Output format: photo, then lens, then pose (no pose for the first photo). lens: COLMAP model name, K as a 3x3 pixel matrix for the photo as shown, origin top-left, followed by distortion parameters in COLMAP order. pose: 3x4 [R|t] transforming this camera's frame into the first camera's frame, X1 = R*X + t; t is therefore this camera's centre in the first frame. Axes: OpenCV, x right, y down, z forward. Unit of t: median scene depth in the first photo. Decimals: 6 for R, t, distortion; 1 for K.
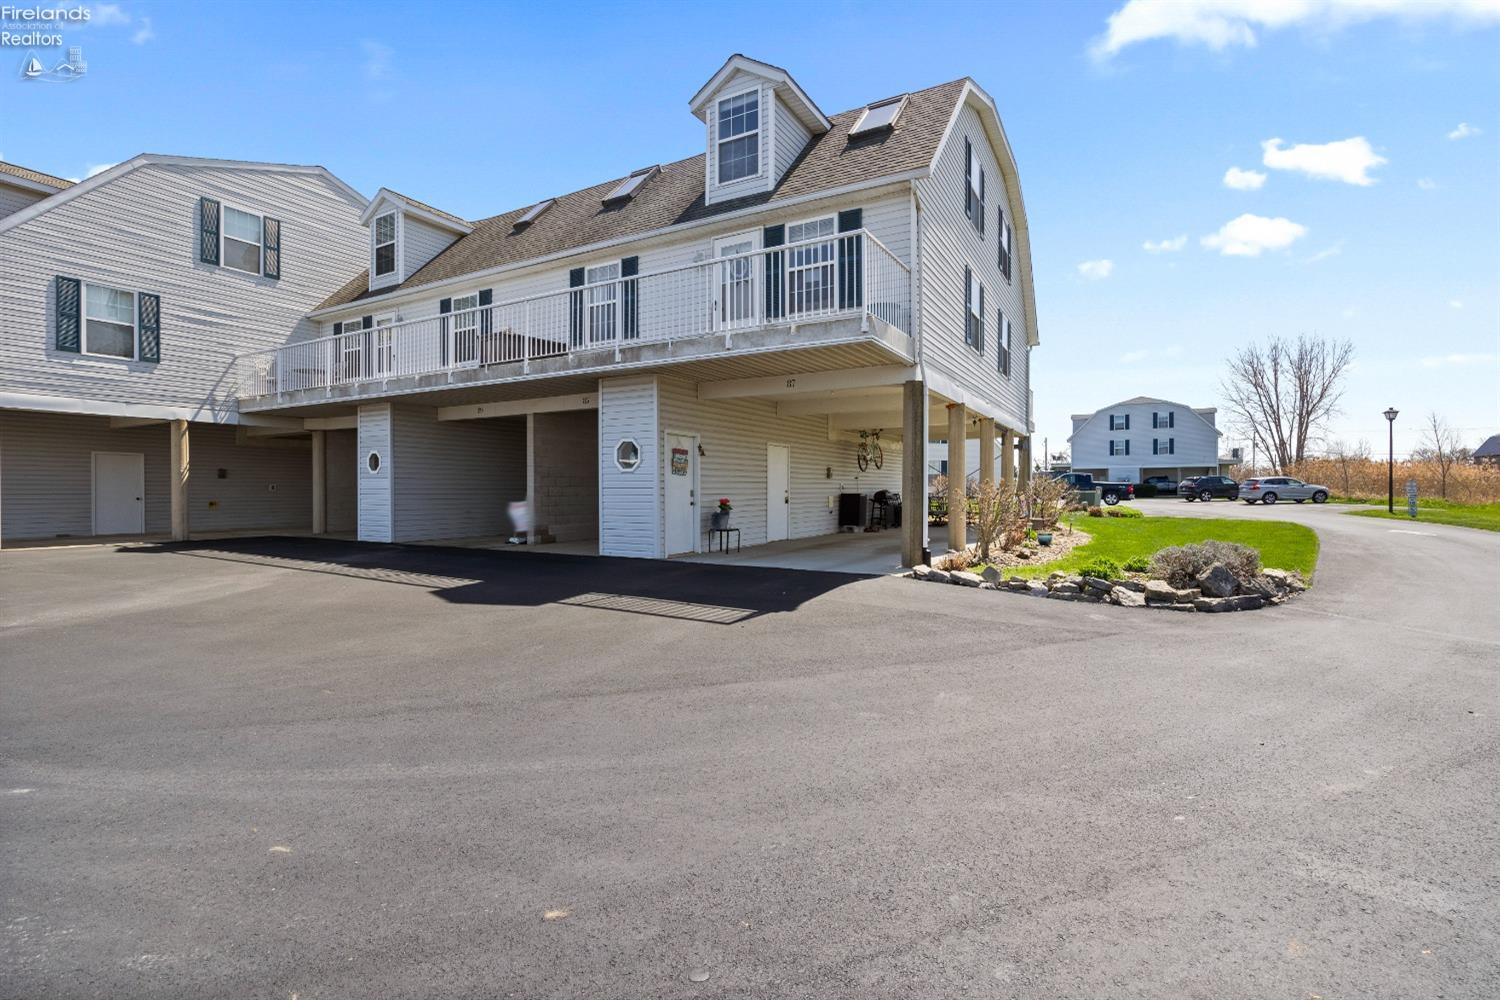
lens RADIAL K [[668.4, 0, 748.7], [0, 668.4, 493.8], [0, 0, 1]] dist [-0.012476, -0.000096]
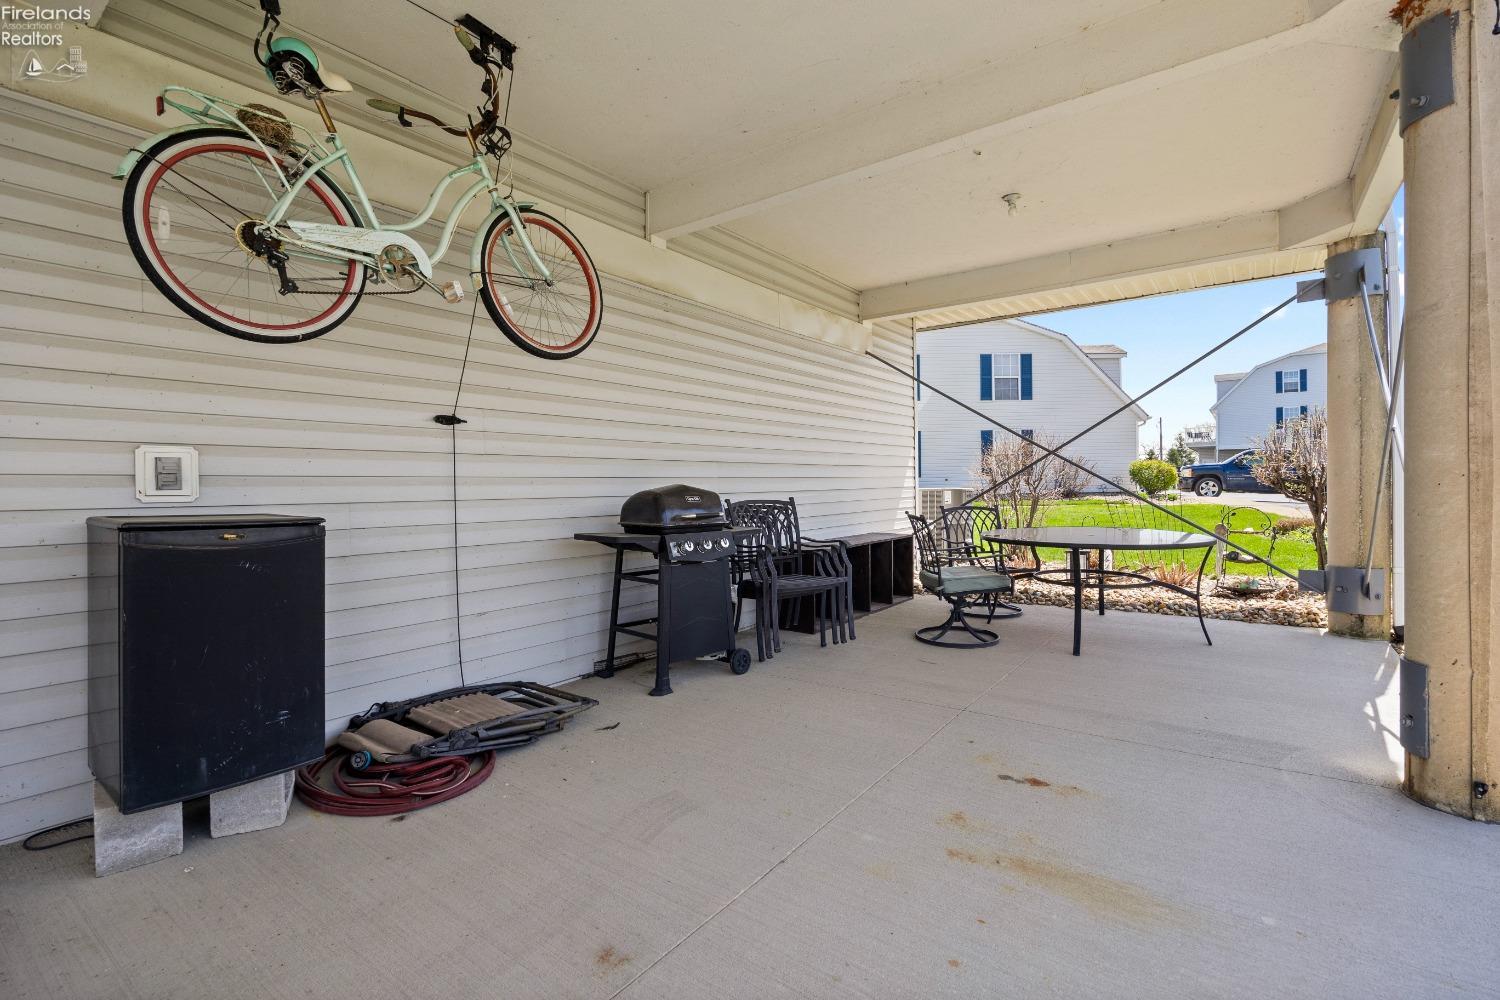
lens RADIAL K [[668.4, 0, 748.7], [0, 668.4, 493.8], [0, 0, 1]] dist [-0.012476, -0.000096]
pose [[0.992549, -0.012861, -0.121162, 0.273450], [0.013702, 0.999887, 0.006108, -0.004555], [0.121070, -0.007723, 0.992614, 0.882892]]
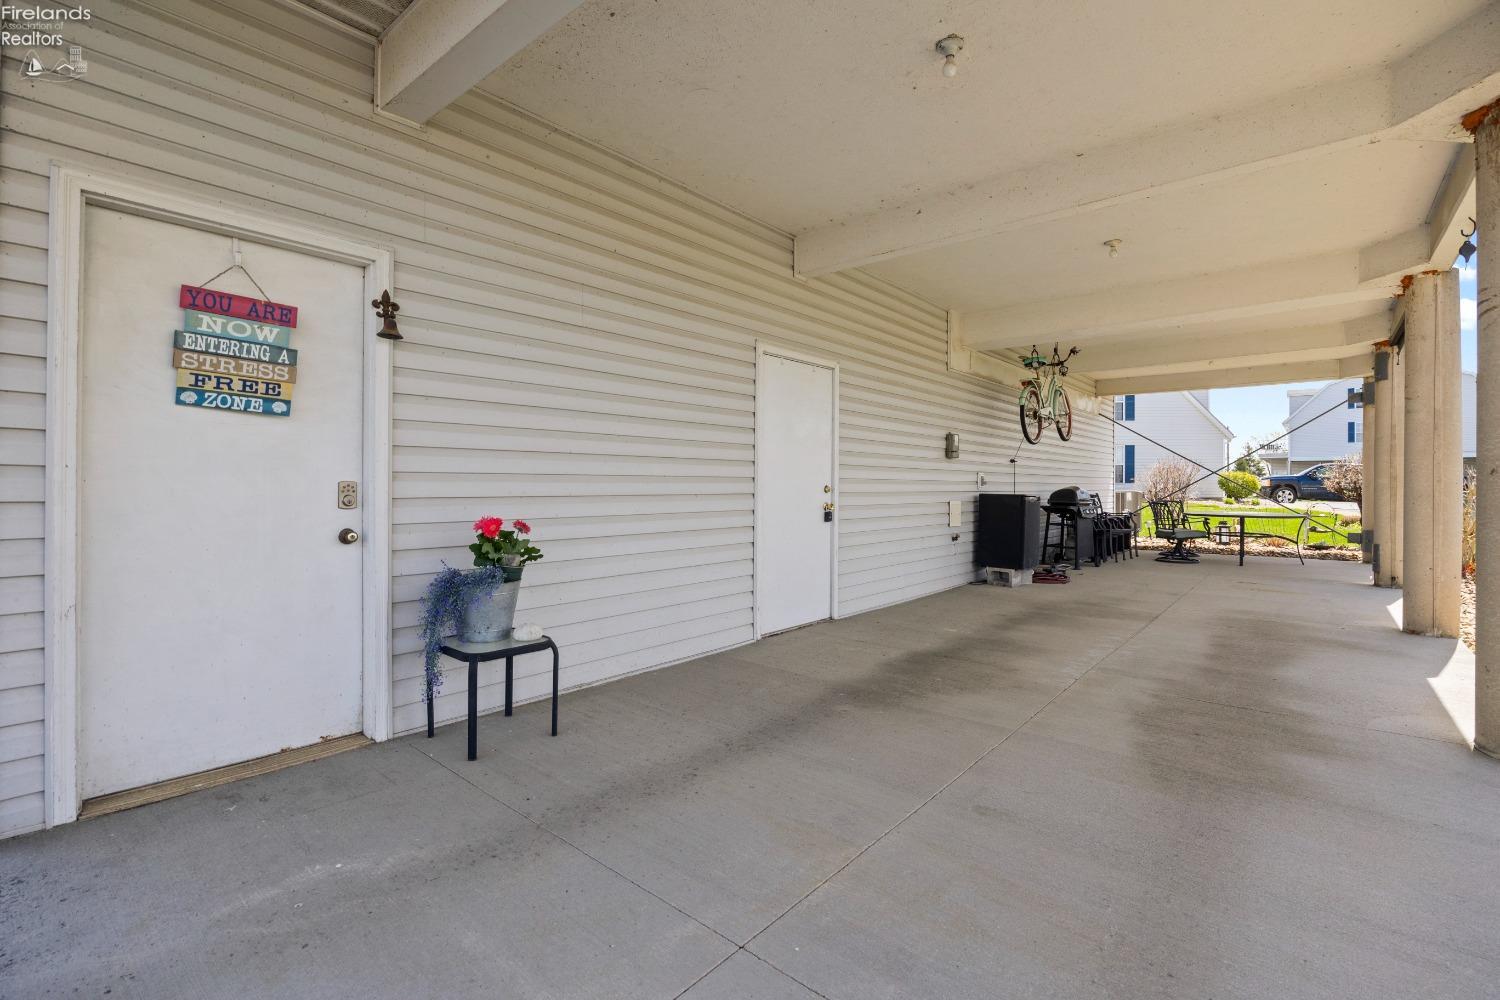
lens RADIAL K [[676.4, 0, 750.3], [0, 676.4, 489.7], [0, 0, 1]] dist [-0.009085, -0.000185]
pose [[0.984132, 0.002601, -0.177418, 0.068298], [-0.003202, 0.999990, -0.003097, -0.001580], [0.177408, 0.003616, 0.984131, 0.532482]]
